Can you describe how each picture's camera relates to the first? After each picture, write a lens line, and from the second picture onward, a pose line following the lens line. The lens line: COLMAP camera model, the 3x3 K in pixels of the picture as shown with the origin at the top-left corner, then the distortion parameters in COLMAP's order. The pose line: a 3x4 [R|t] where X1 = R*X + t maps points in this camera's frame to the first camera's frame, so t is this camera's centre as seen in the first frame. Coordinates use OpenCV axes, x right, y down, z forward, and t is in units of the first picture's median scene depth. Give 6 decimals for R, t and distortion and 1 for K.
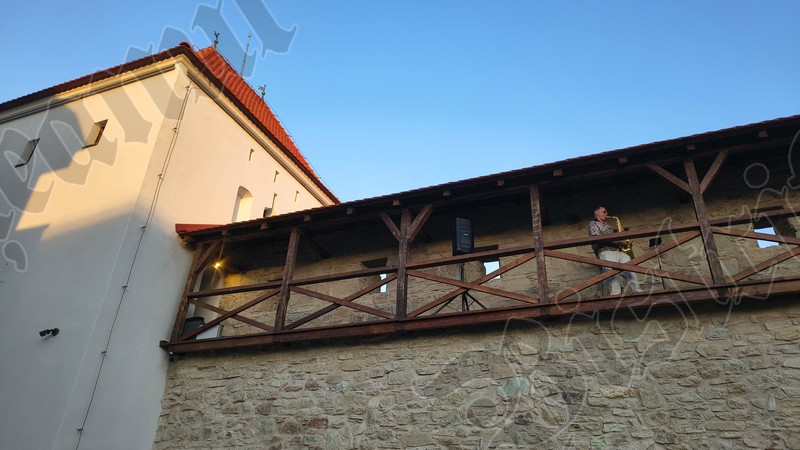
lens RADIAL K [[523.0, 0, 396.7], [0, 523.0, 215.6], [0, 0, 1]] dist [0.008478, 0.000521]
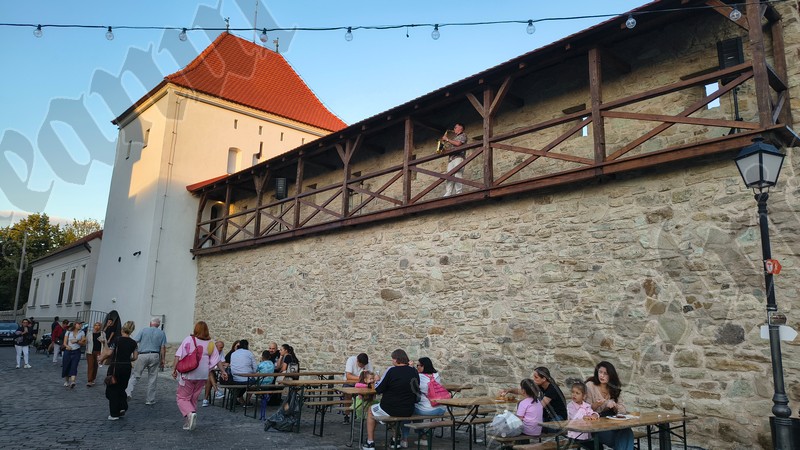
lens RADIAL K [[523.0, 0, 402.4], [0, 523.0, 220.3], [0, 0, 1]] dist [0.008478, 0.000521]
pose [[0.912466, -0.077126, -0.401817, 0.639027], [0.188471, 0.950906, 0.245470, -0.114105], [0.363158, -0.299714, 0.882206, -0.234921]]
